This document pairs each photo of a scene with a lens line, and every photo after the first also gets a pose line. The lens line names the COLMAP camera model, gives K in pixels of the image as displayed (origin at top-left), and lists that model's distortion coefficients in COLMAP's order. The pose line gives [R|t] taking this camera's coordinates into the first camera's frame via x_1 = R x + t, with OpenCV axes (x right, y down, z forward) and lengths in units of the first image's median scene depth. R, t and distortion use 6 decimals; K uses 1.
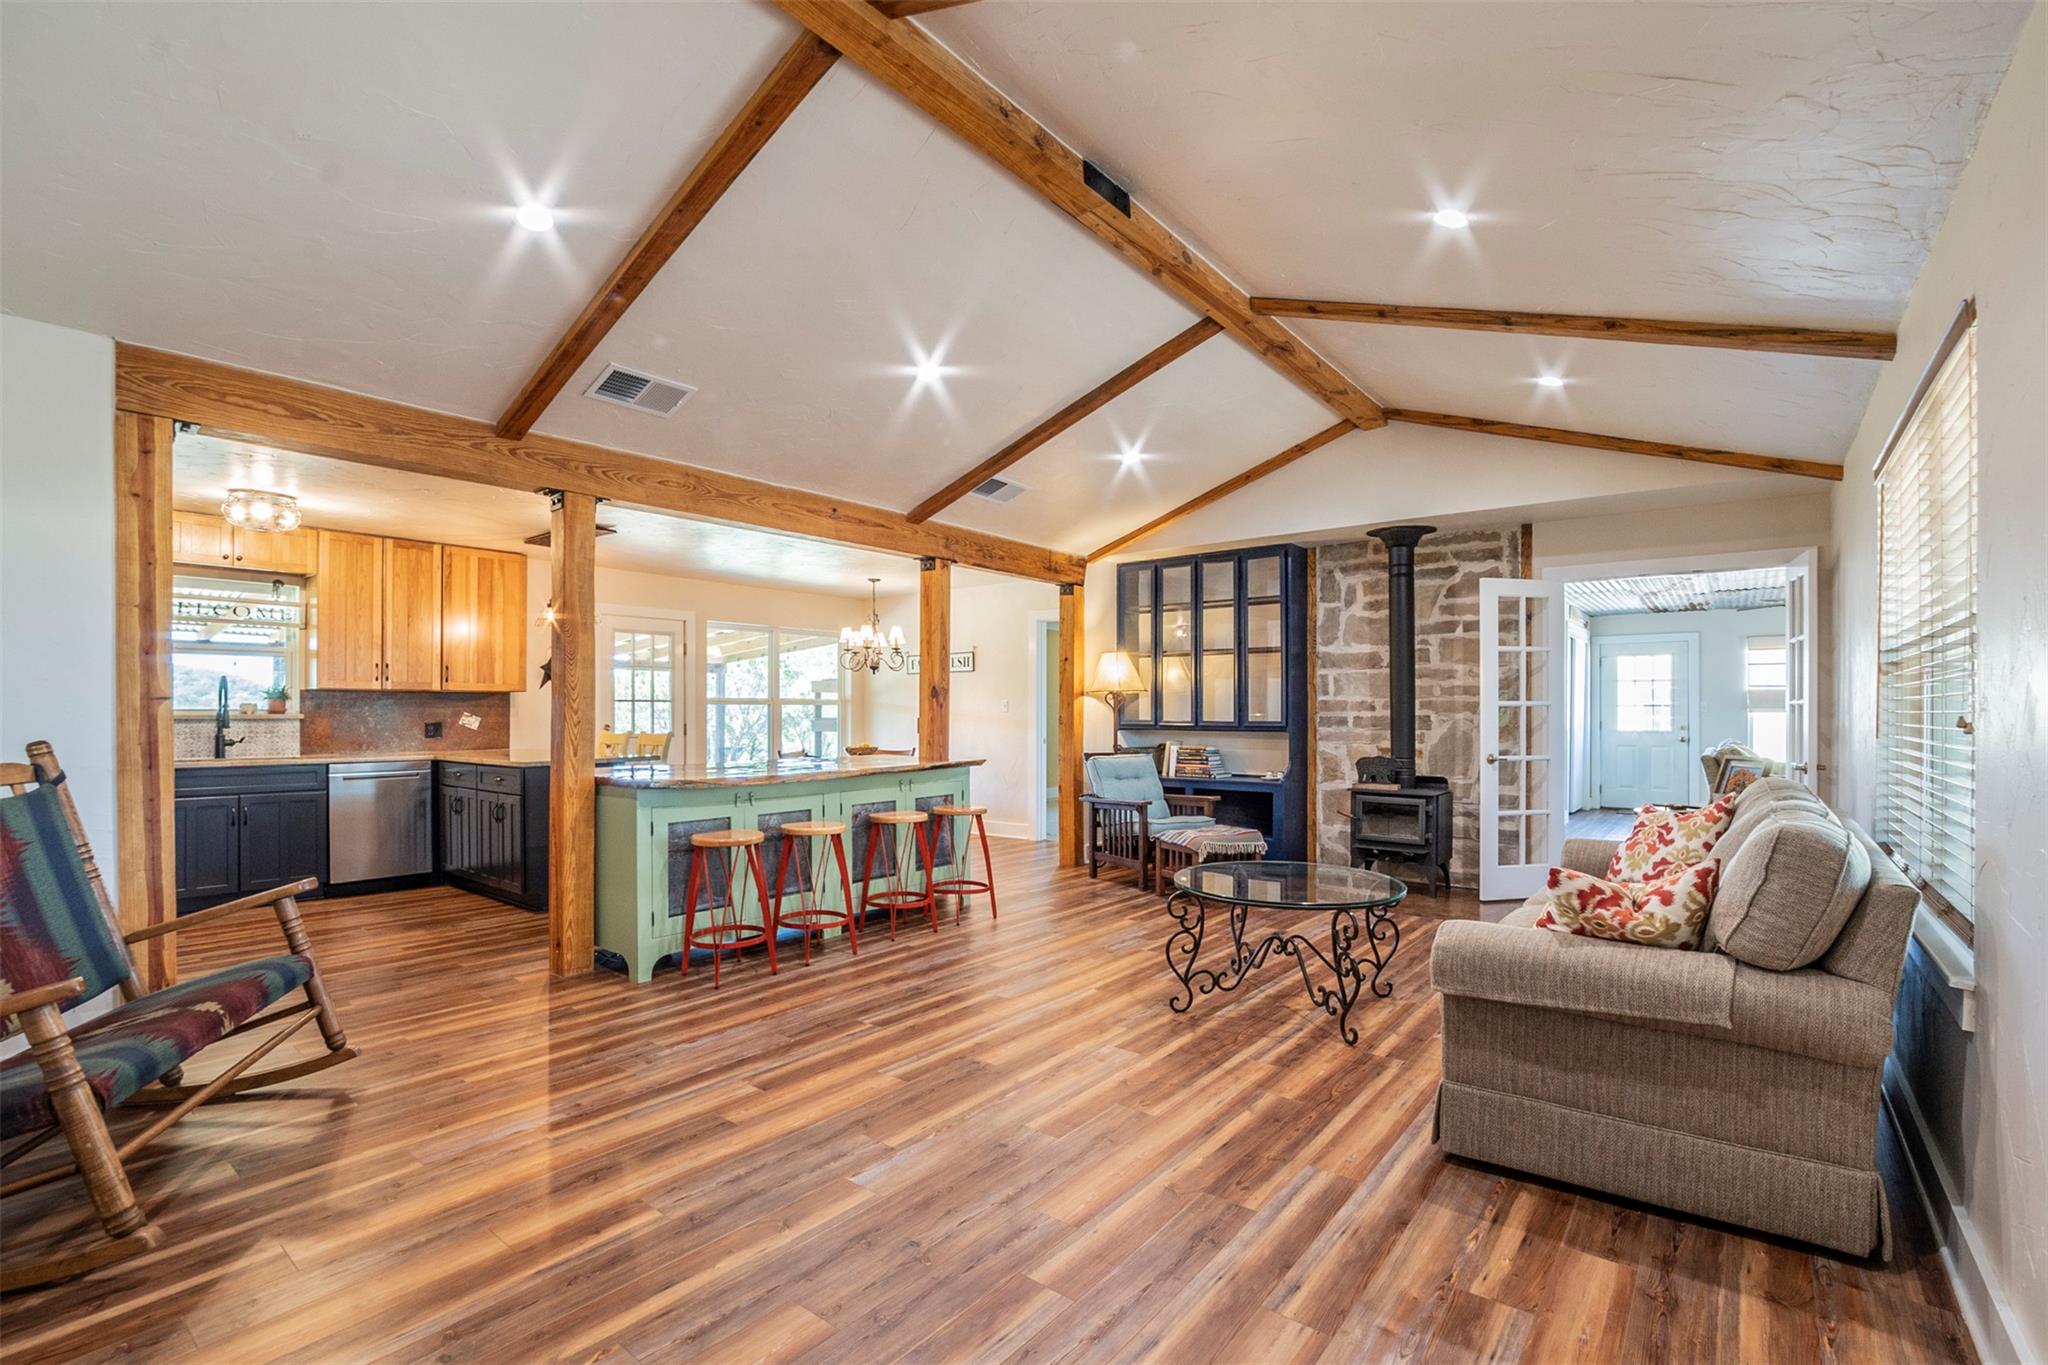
lens RADIAL K [[917.0, 0, 1013.5], [0, 917.0, 705.0], [0, 0, 1]] dist [-0.026623, 0.000665]
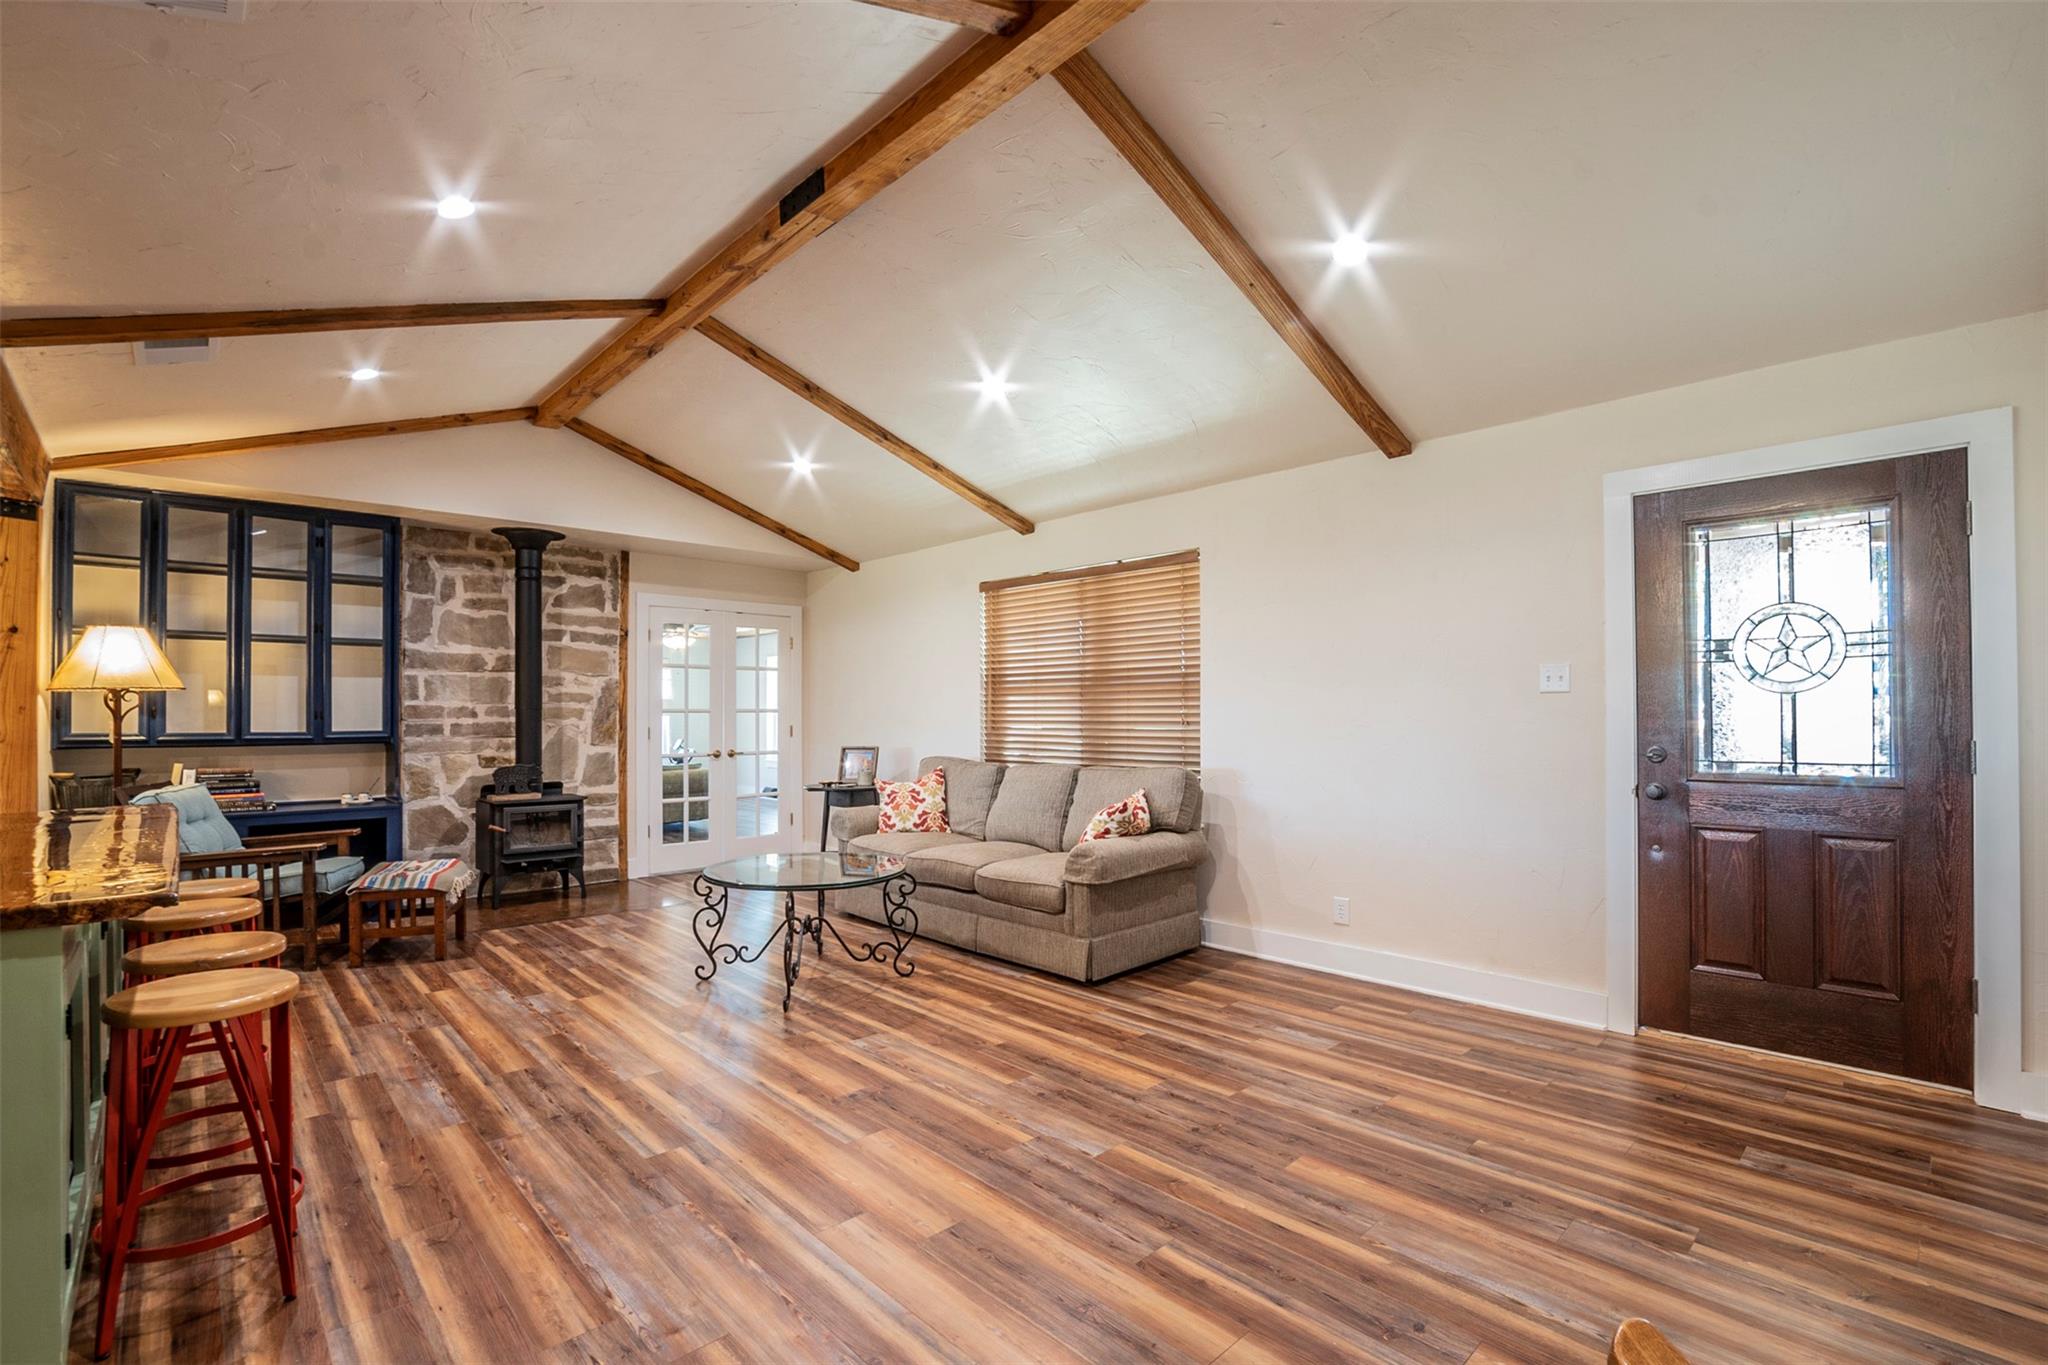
lens RADIAL K [[917.0, 0, 1013.5], [0, 917.0, 705.0], [0, 0, 1]] dist [-0.026623, 0.000665]
pose [[0.138318, 0.009547, 0.990342, -0.470802], [-0.003420, 0.999952, -0.009162, 0.000316], [-0.990382, -0.002120, 0.138344, 0.354094]]
